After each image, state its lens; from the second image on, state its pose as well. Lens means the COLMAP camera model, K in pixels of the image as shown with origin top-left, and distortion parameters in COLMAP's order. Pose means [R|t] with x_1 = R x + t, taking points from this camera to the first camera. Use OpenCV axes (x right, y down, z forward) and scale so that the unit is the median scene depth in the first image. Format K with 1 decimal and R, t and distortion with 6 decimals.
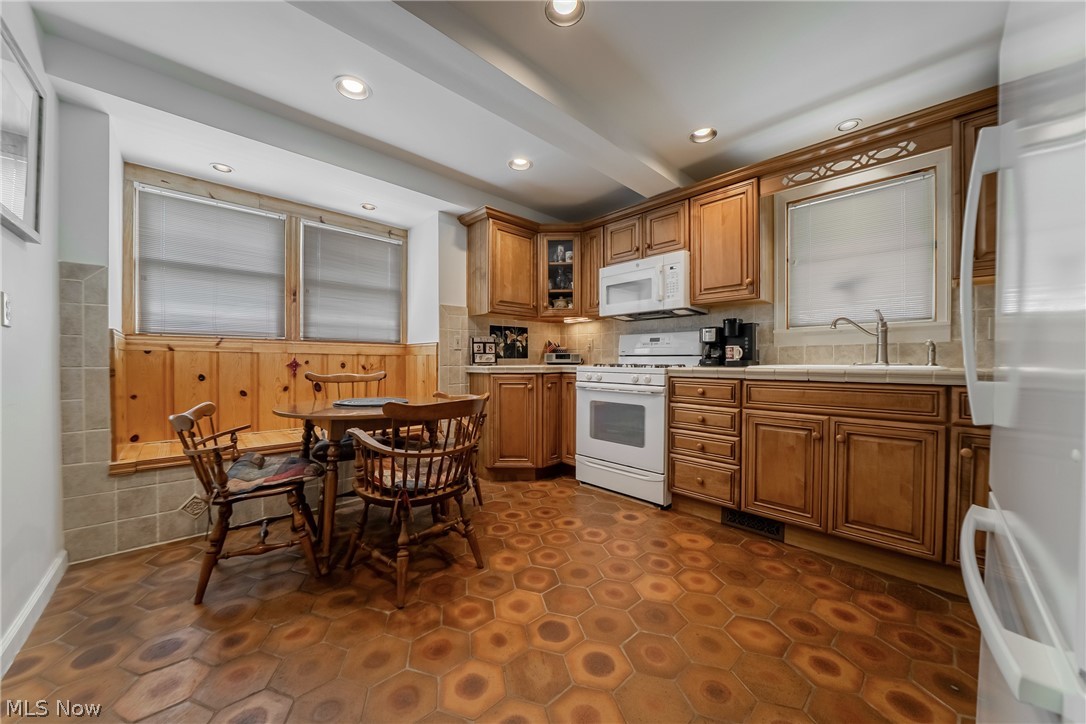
lens RADIAL K [[382.5, 0, 550.7], [0, 382.5, 364.9], [0, 0, 1]] dist [-0.019285, 0.000868]
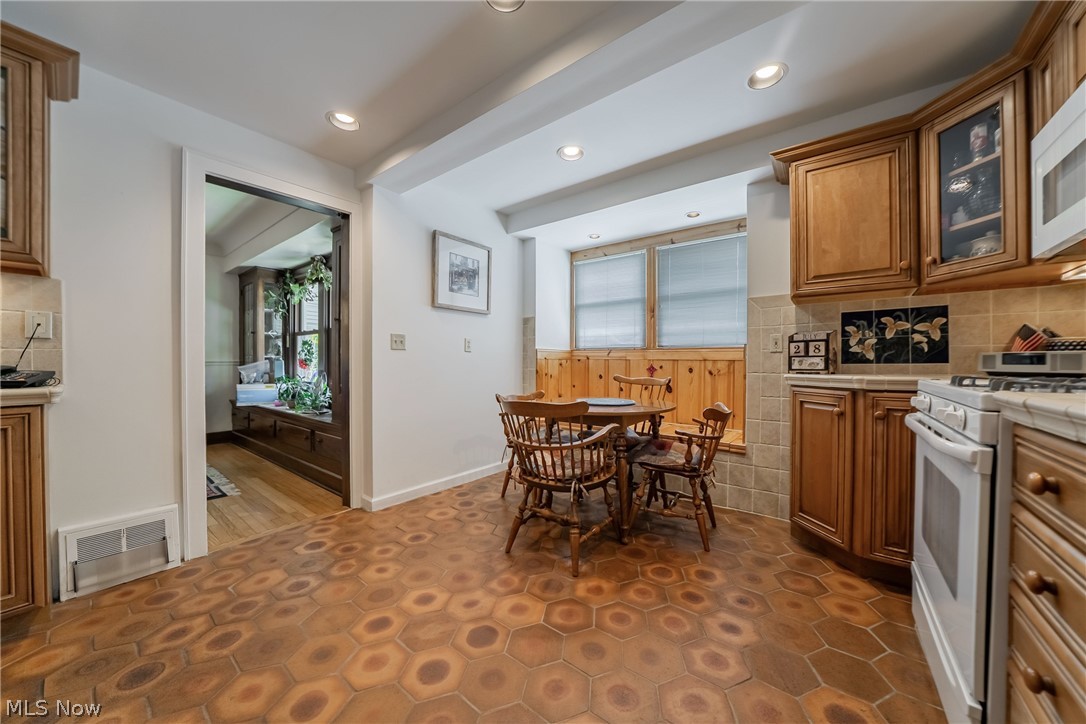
lens RADIAL K [[382.5, 0, 545.8], [0, 382.5, 366.8], [0, 0, 1]] dist [-0.019285, 0.000868]
pose [[0.141287, 0.006797, -0.989945, 0.558268], [-0.014561, 0.999883, 0.004787, -0.009646], [0.989862, 0.013738, 0.141369, 0.556129]]
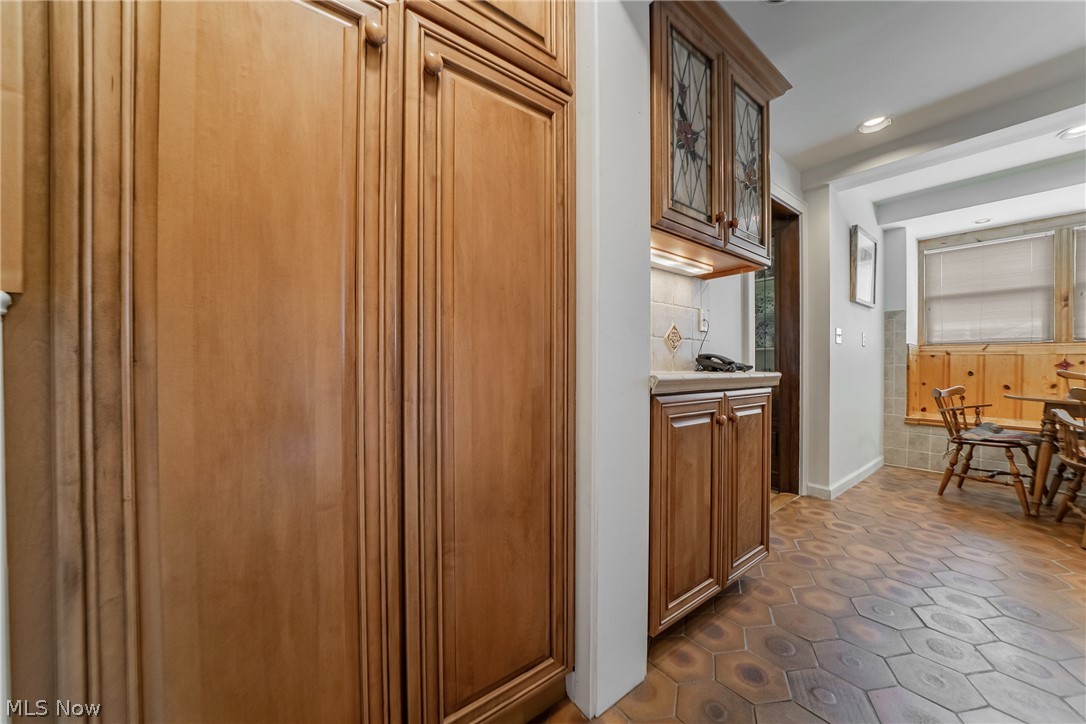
lens RADIAL K [[382.5, 0, 540.2], [0, 382.5, 368.3], [0, 0, 1]] dist [-0.019285, 0.000868]
pose [[-0.117827, 0.004441, -0.993024, 0.623010], [-0.014888, 0.999870, 0.006238, 0.029143], [0.992923, 0.015519, -0.117745, -0.412804]]
